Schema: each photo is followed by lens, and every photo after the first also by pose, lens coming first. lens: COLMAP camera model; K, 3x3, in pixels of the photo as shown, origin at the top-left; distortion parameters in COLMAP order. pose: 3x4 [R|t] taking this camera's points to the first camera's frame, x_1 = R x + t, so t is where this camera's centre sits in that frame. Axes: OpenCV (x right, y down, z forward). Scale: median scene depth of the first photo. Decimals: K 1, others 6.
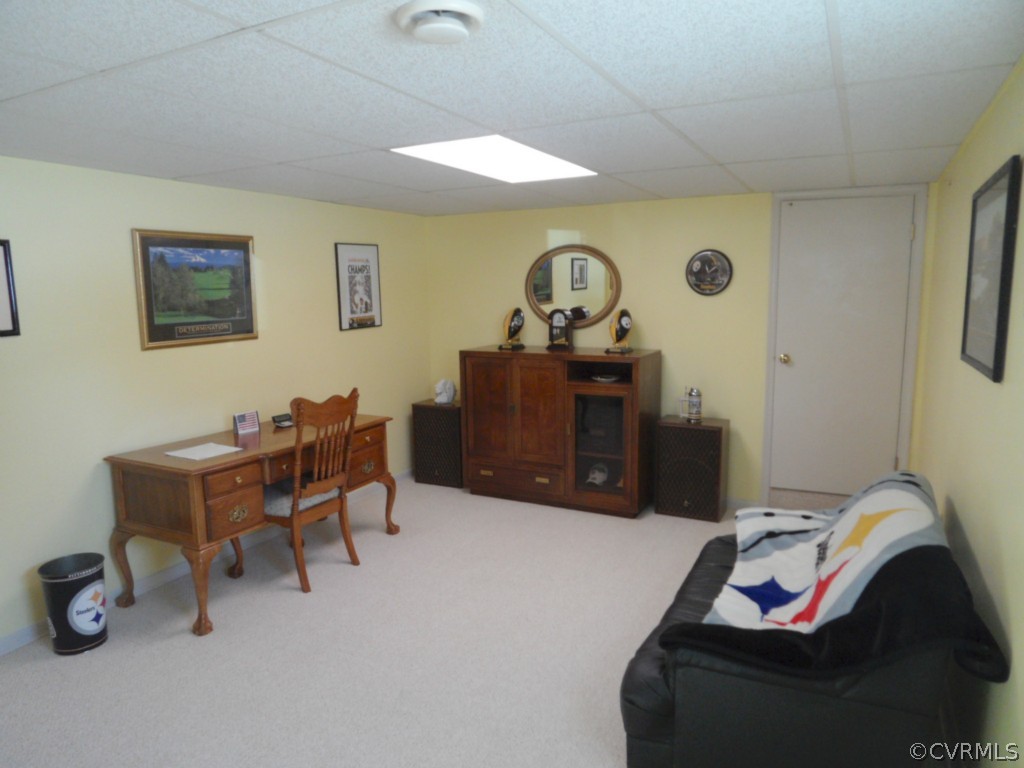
lens RADIAL K [[674.8, 0, 511.2], [0, 674.8, 382.2], [0, 0, 1]] dist [-0.036800, 0.009291]
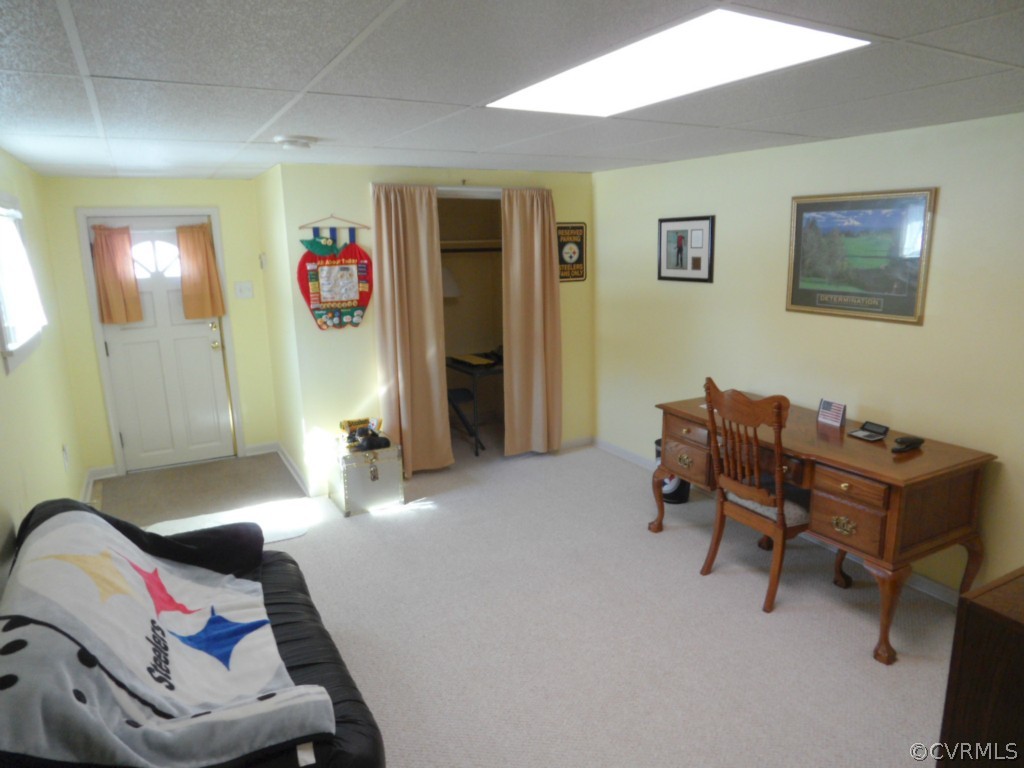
lens RADIAL K [[674.8, 0, 512.6], [0, 674.8, 384.2], [0, 0, 1]] dist [-0.036800, 0.009291]
pose [[-0.567191, 0.182368, -0.803142, 0.558070], [-0.109301, 0.949882, 0.292878, -0.193606], [0.816301, 0.253902, -0.518831, 1.167734]]
